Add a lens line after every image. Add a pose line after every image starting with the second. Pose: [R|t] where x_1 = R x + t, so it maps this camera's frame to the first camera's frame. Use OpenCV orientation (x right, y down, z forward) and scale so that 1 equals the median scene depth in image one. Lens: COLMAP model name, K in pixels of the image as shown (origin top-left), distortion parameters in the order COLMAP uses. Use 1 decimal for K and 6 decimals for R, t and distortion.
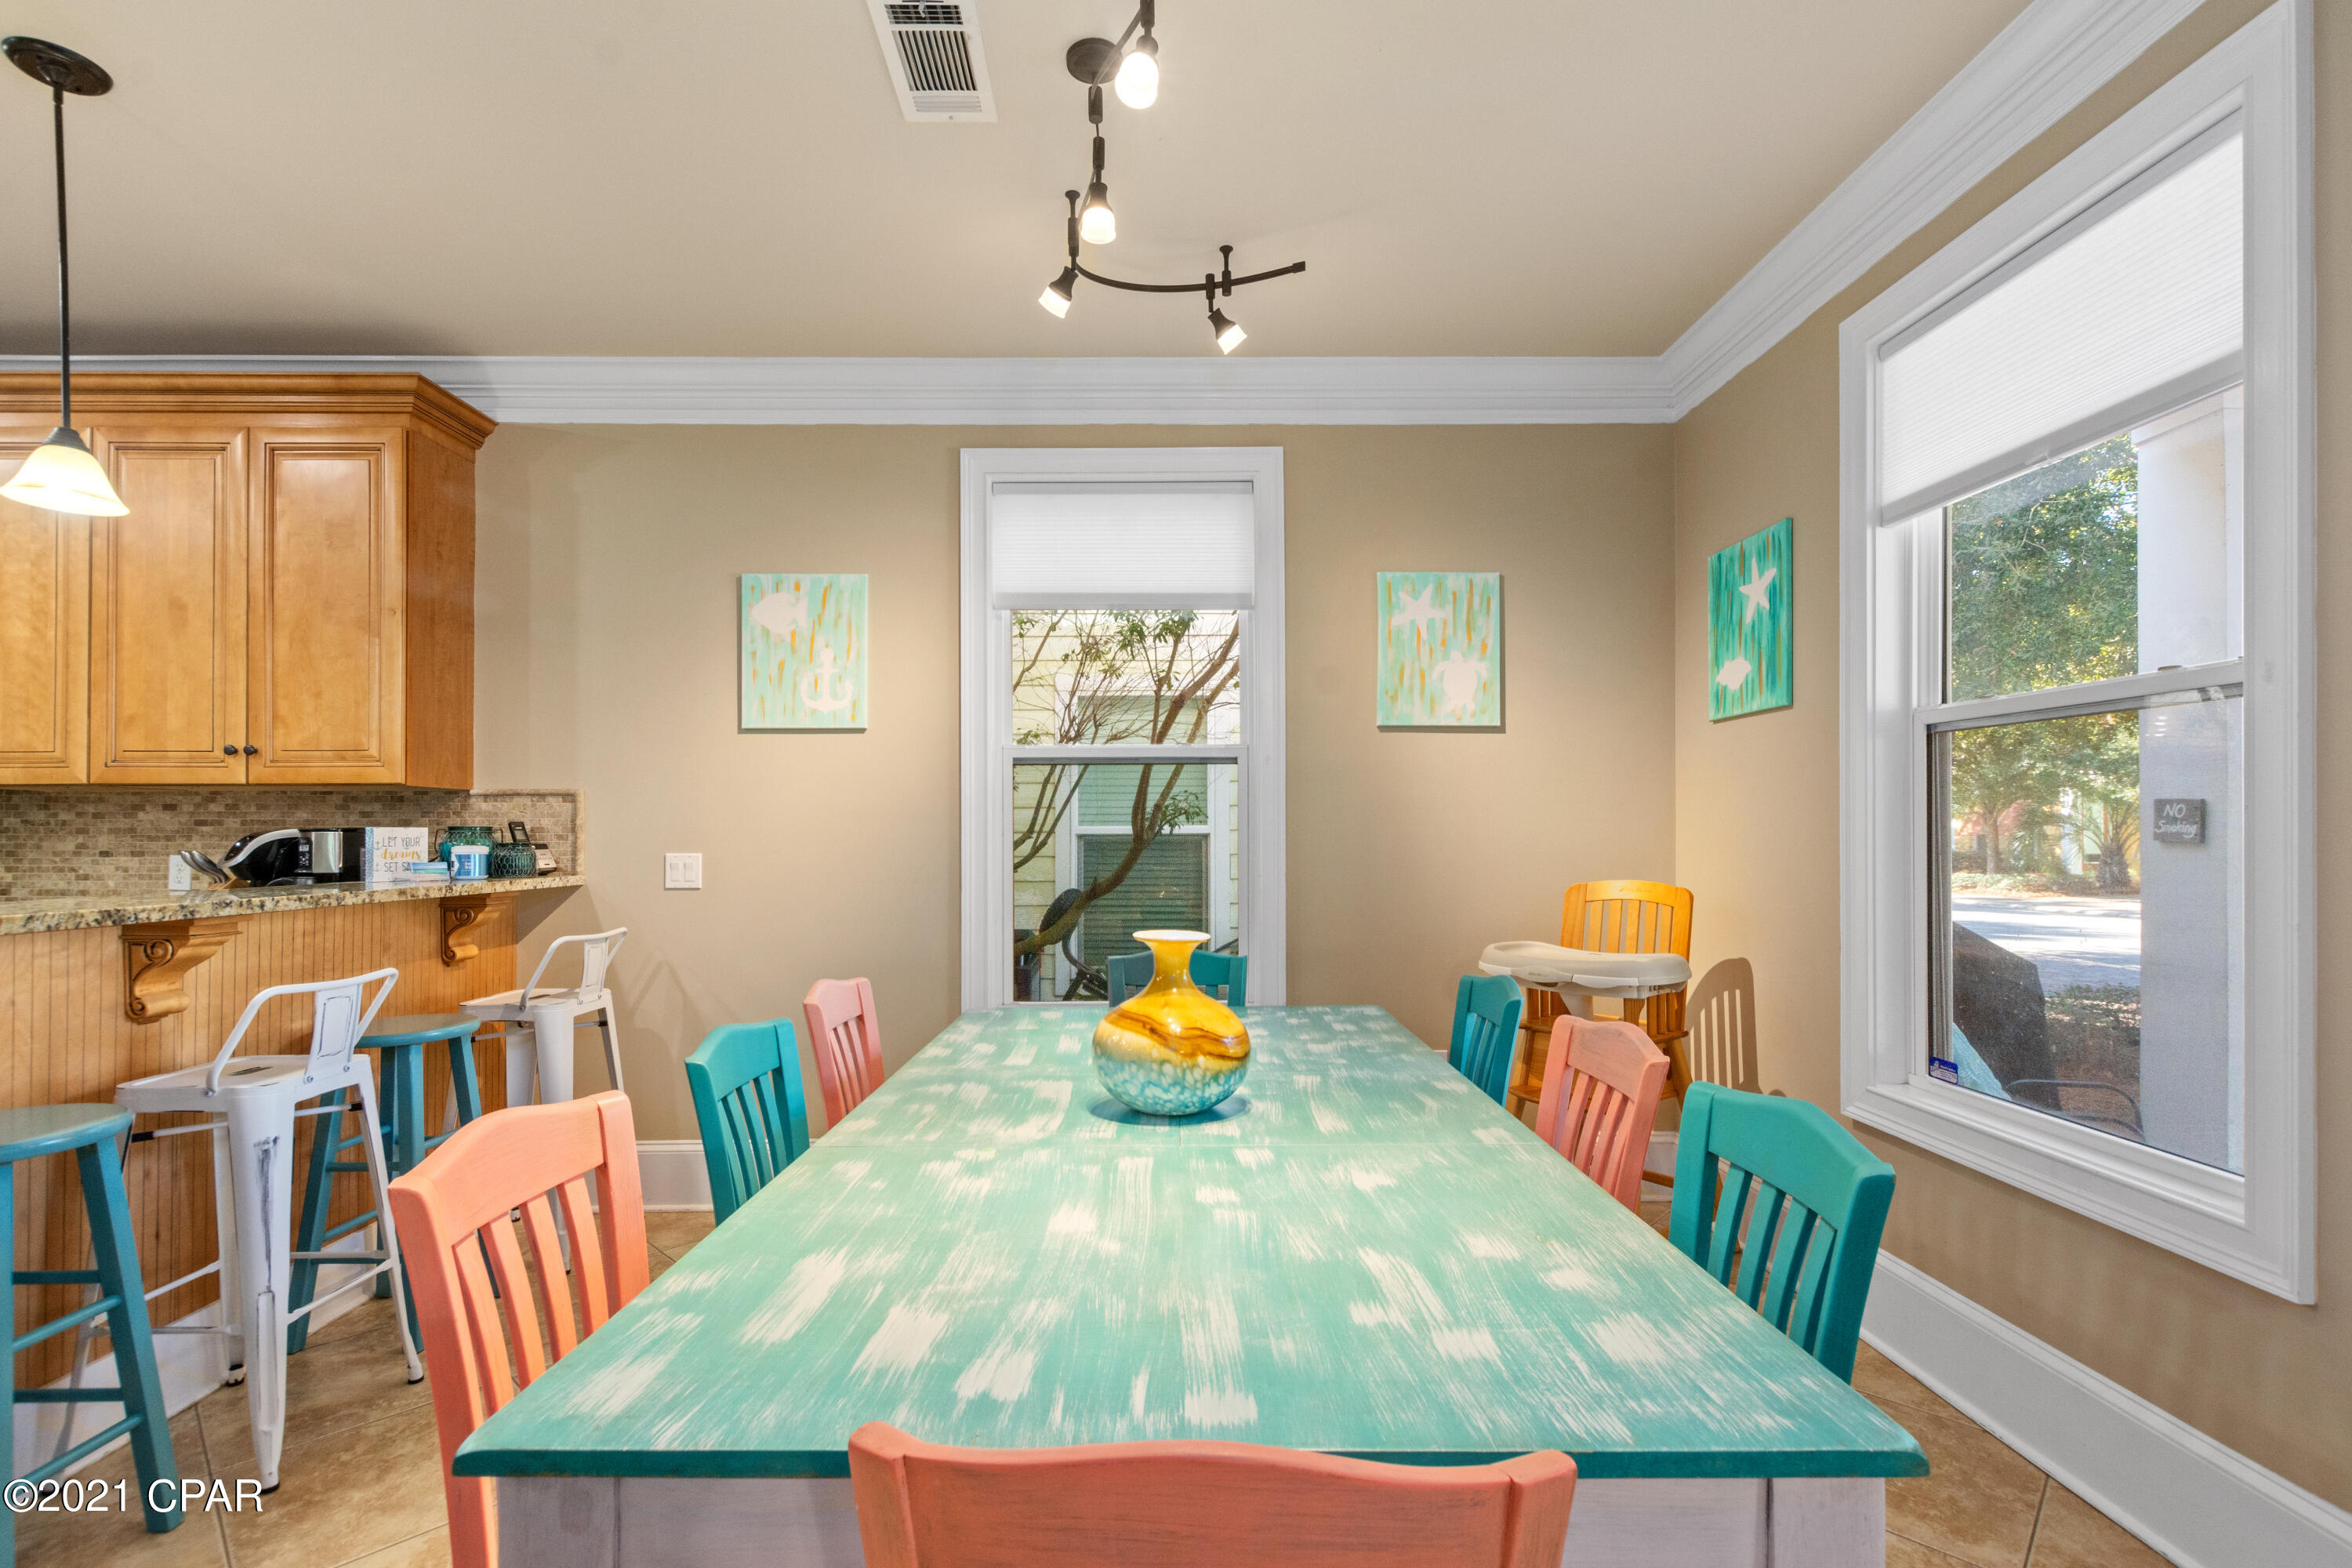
lens RADIAL K [[1042.6, 0, 1185.3], [0, 1042.6, 830.5], [0, 0, 1]] dist [0.007057, -0.005267]
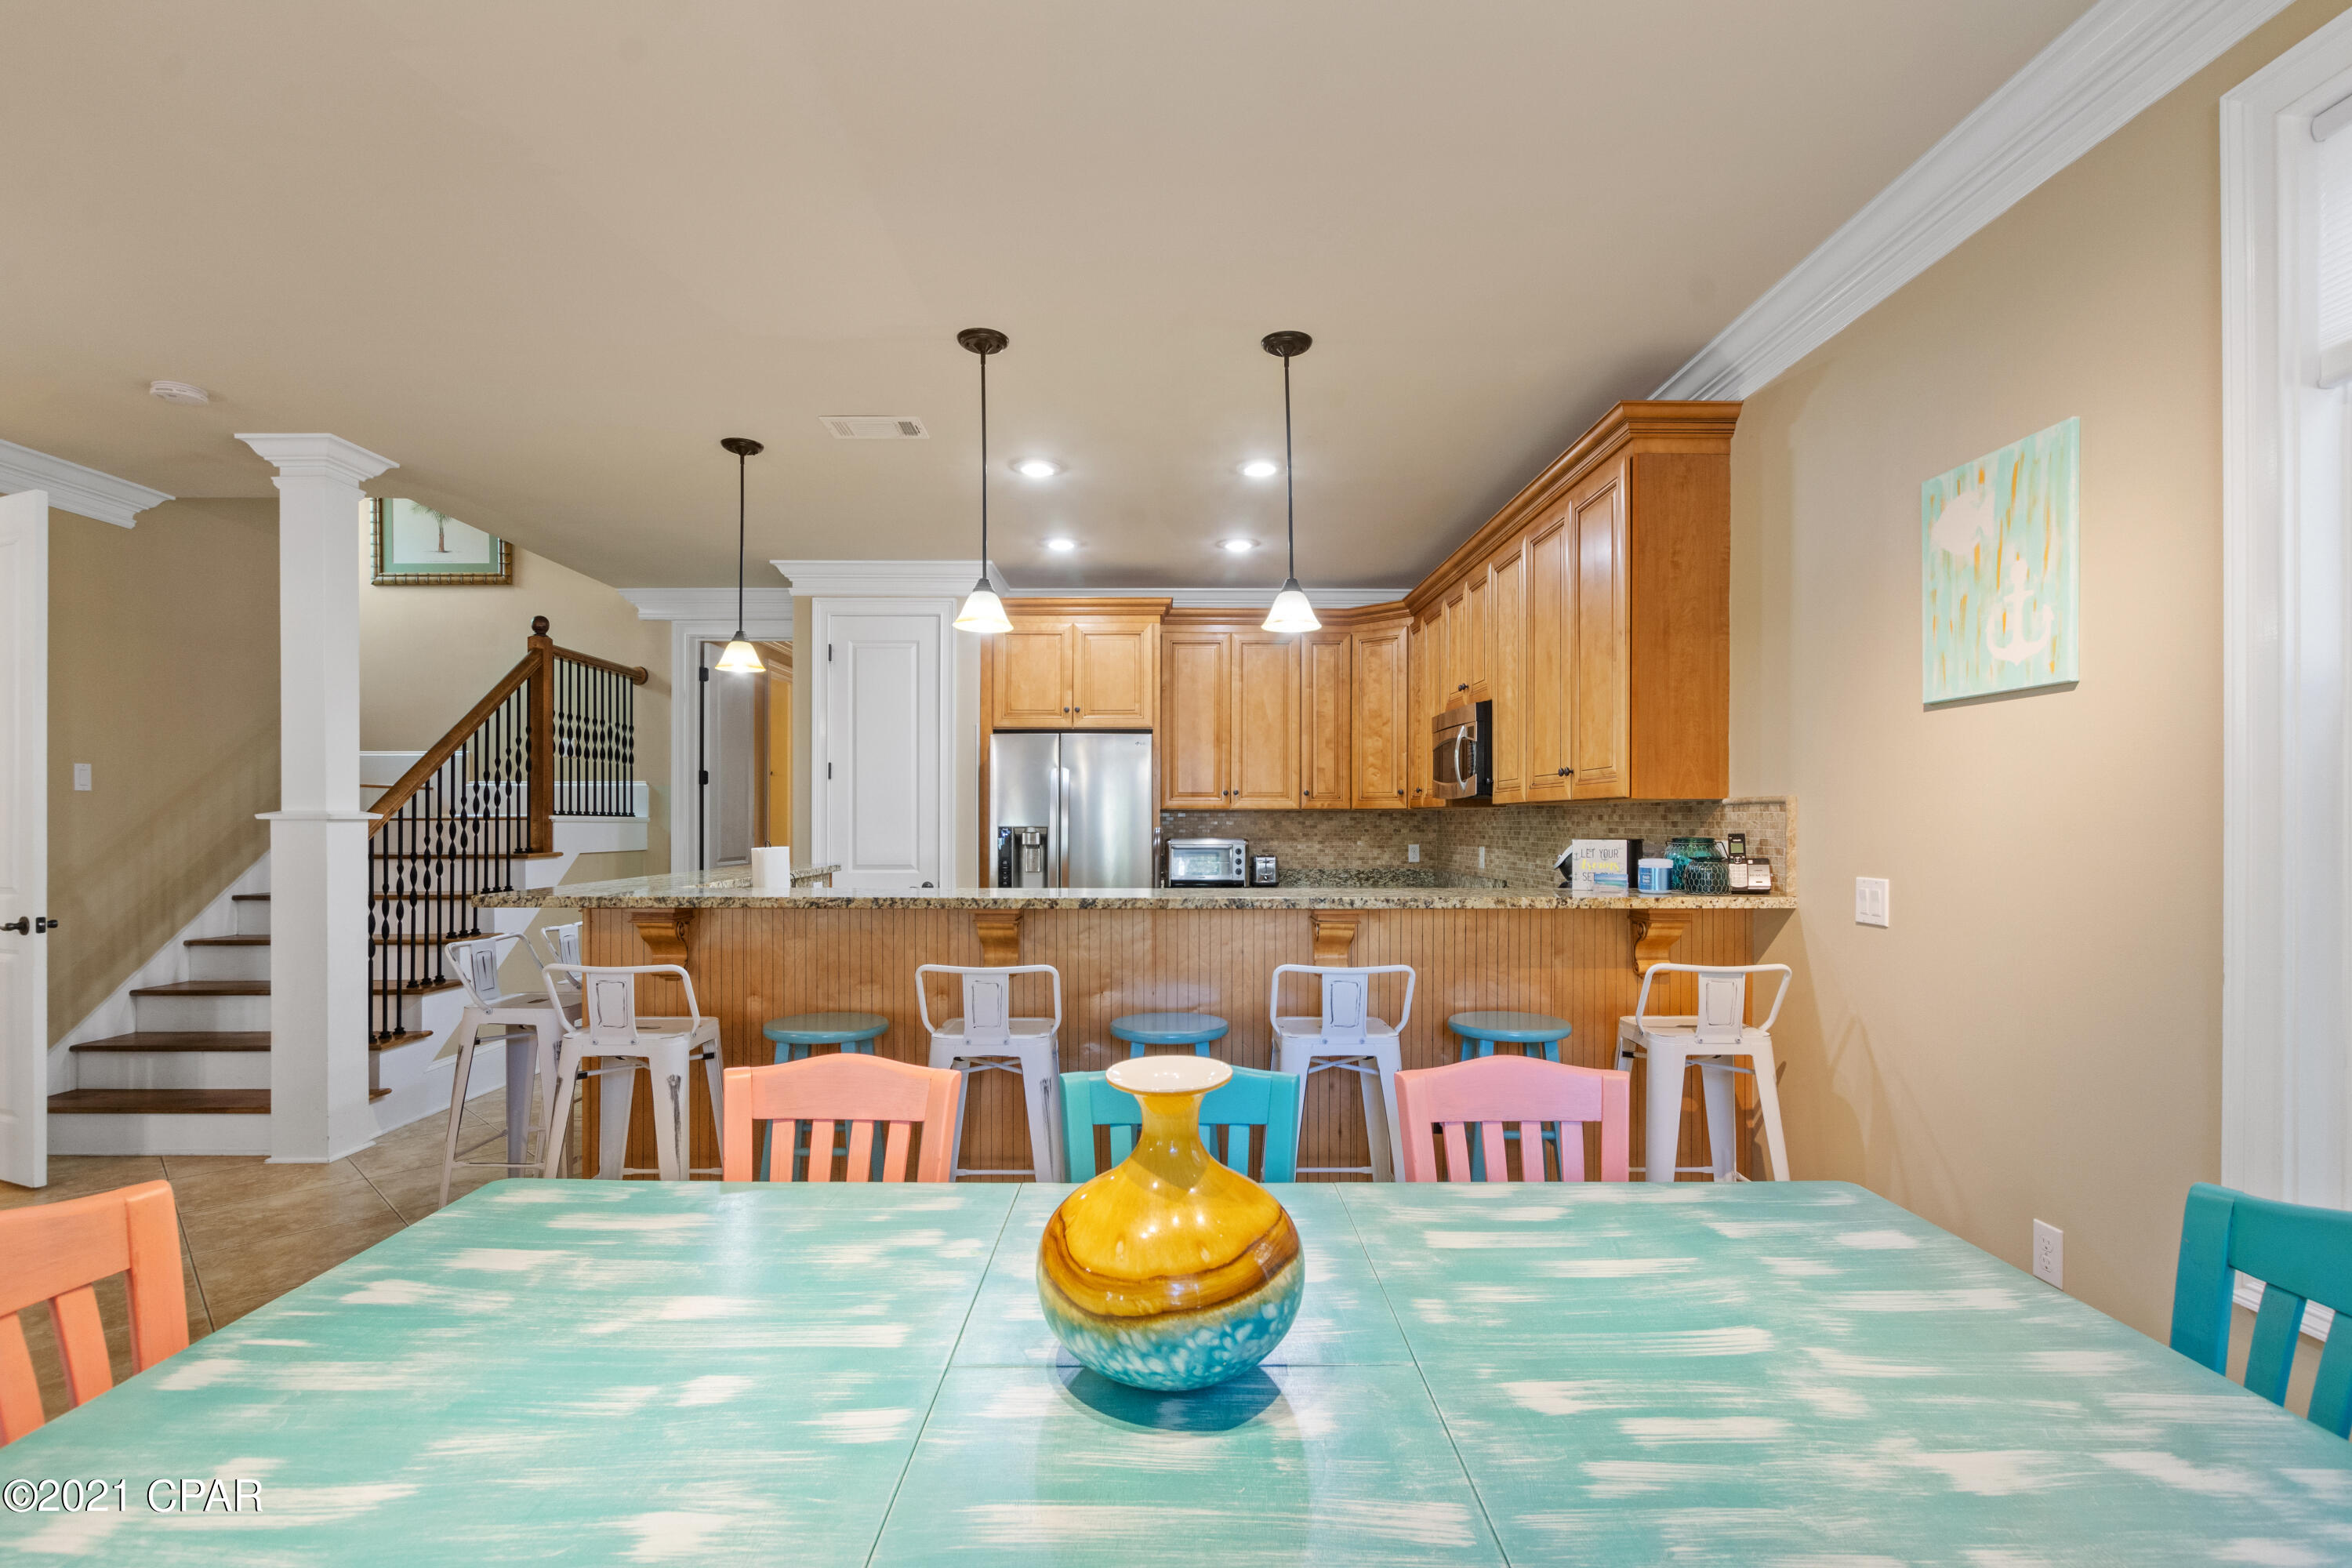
lens RADIAL K [[1088.0, 0, 1175.1], [0, 1088.0, 819.7], [0, 0, 1]] dist [-0.003808, -0.000248]
pose [[-0.003863, 0.001655, -0.999991, 0.305839], [0.001341, 0.999998, 0.001650, -0.022543], [0.999992, -0.001335, -0.003865, 0.507138]]
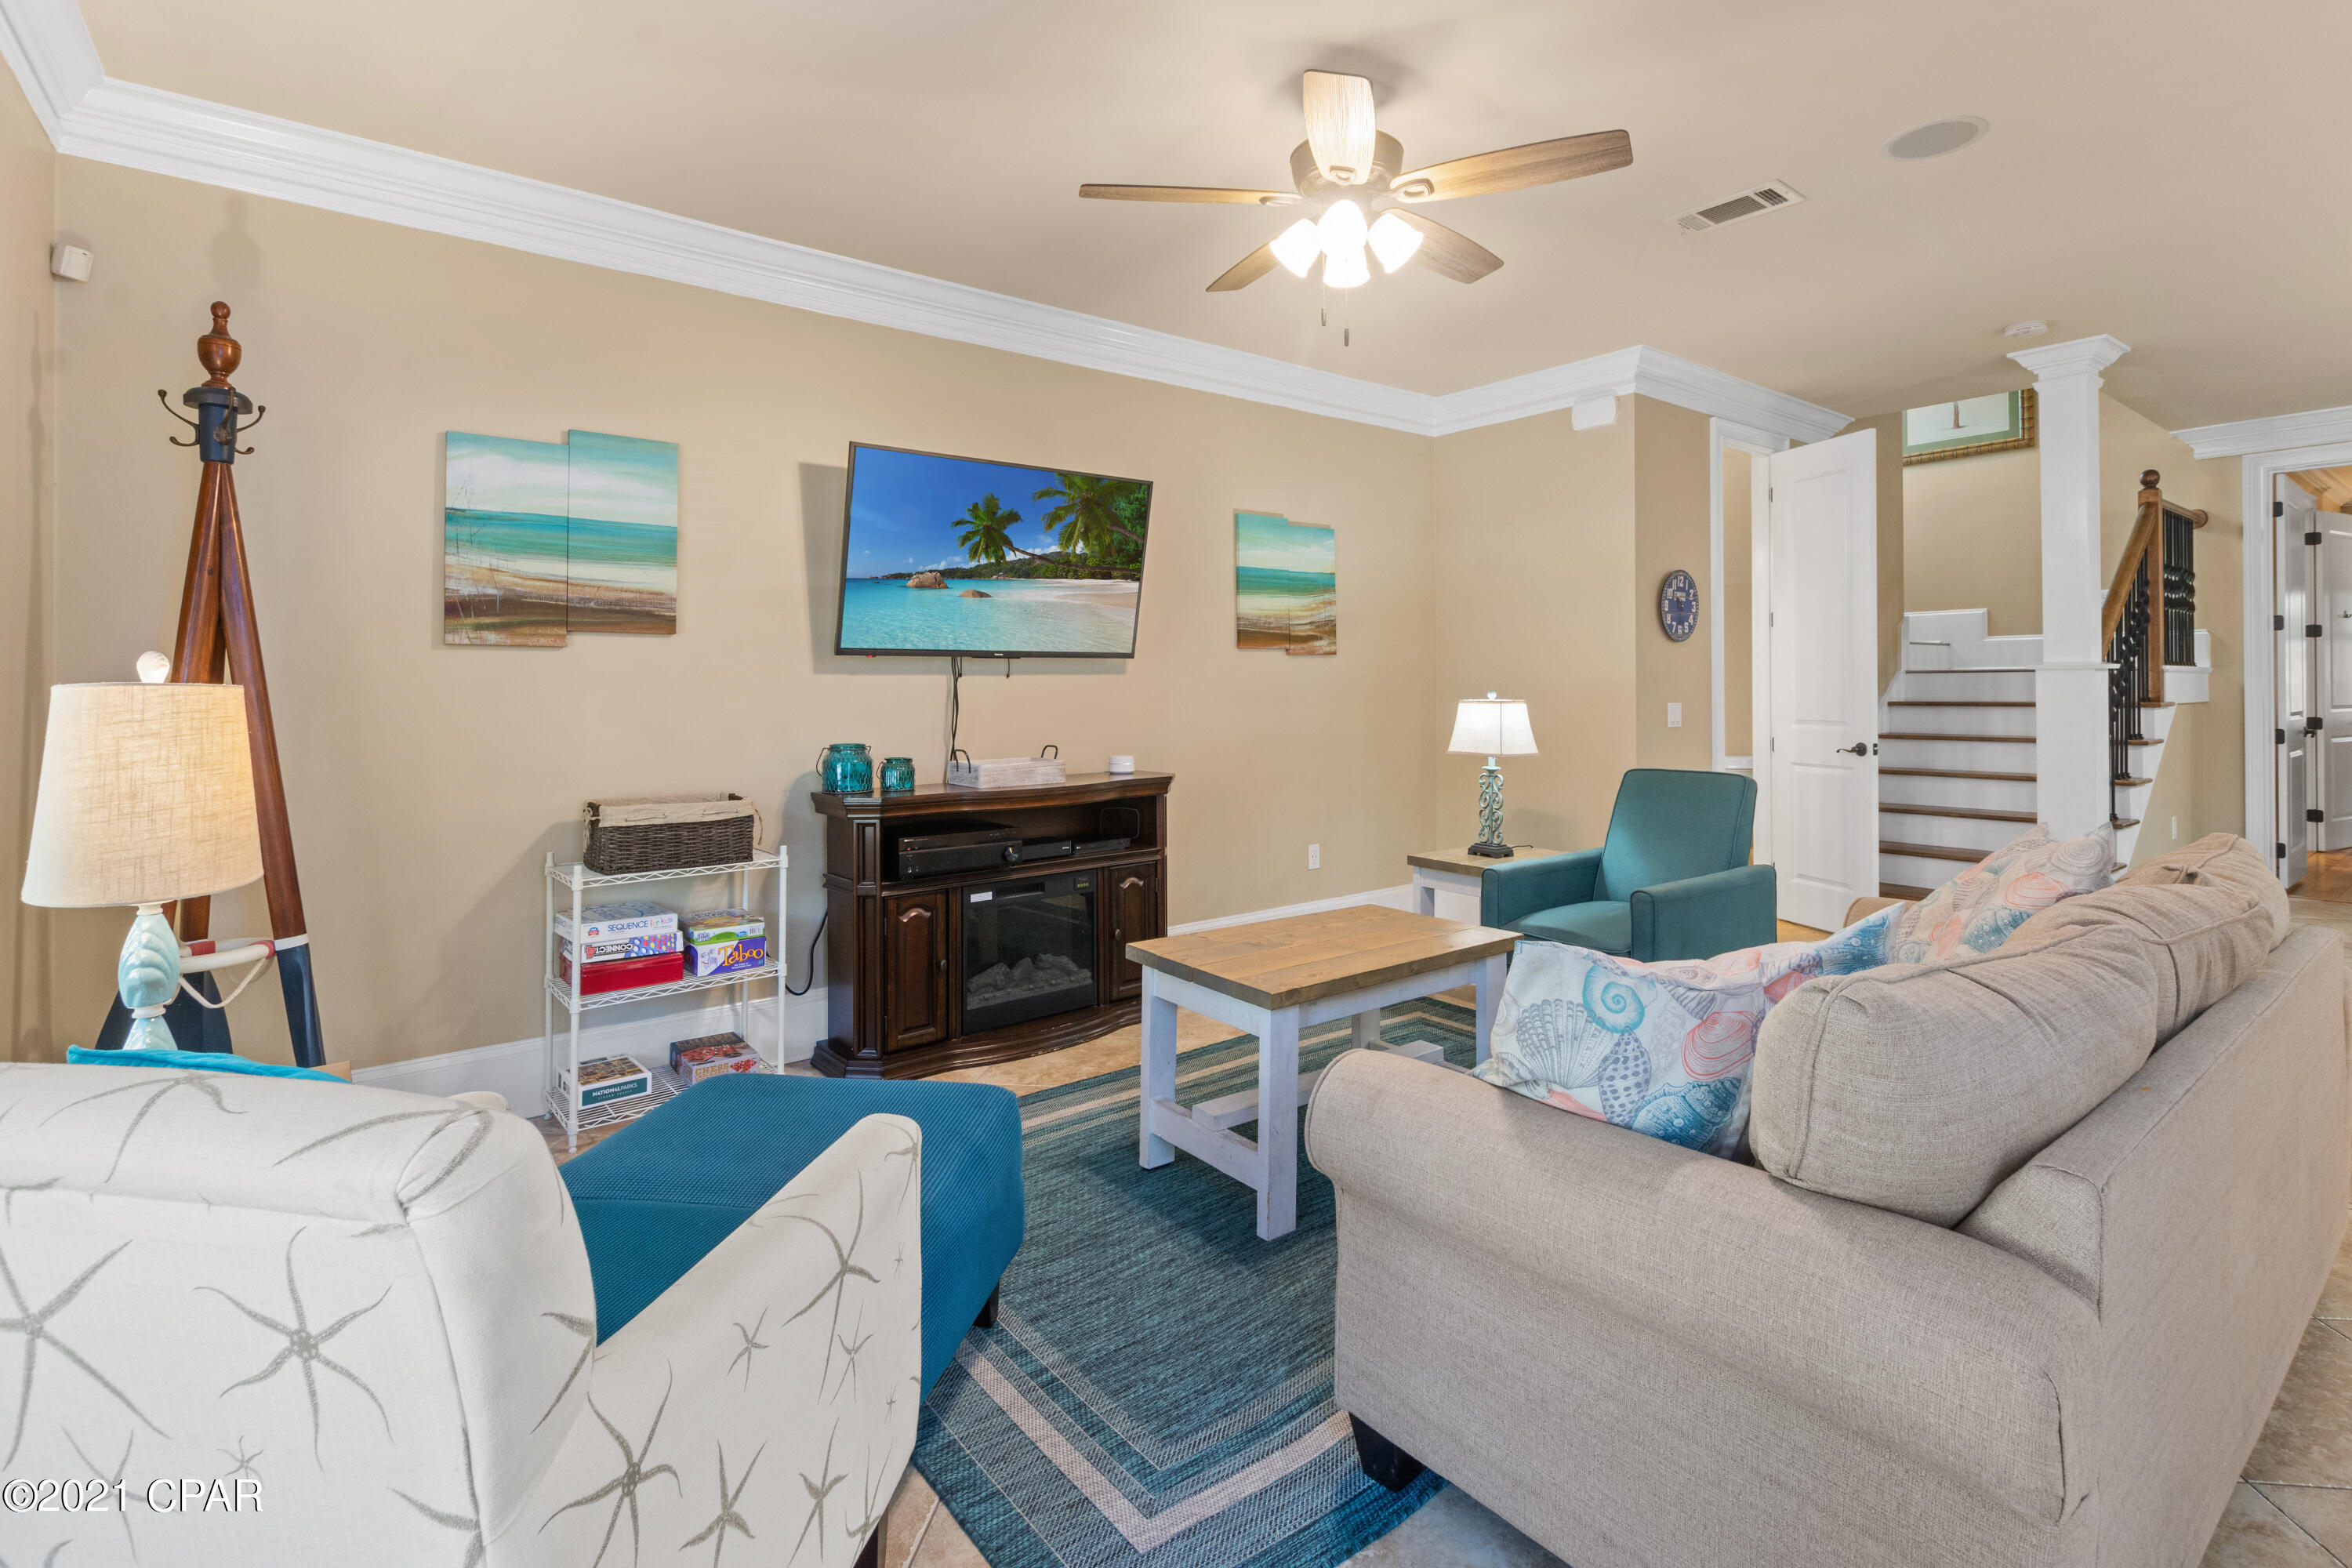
lens RADIAL K [[1088.0, 0, 1173.4], [0, 1088.0, 681.1], [0, 0, 1]] dist [-0.003808, -0.000248]
pose [[-0.804955, 0.007970, -0.593283, 0.886293], [0.008860, 0.999960, 0.001412, -0.019991], [0.593270, -0.004120, -0.804993, -0.024393]]
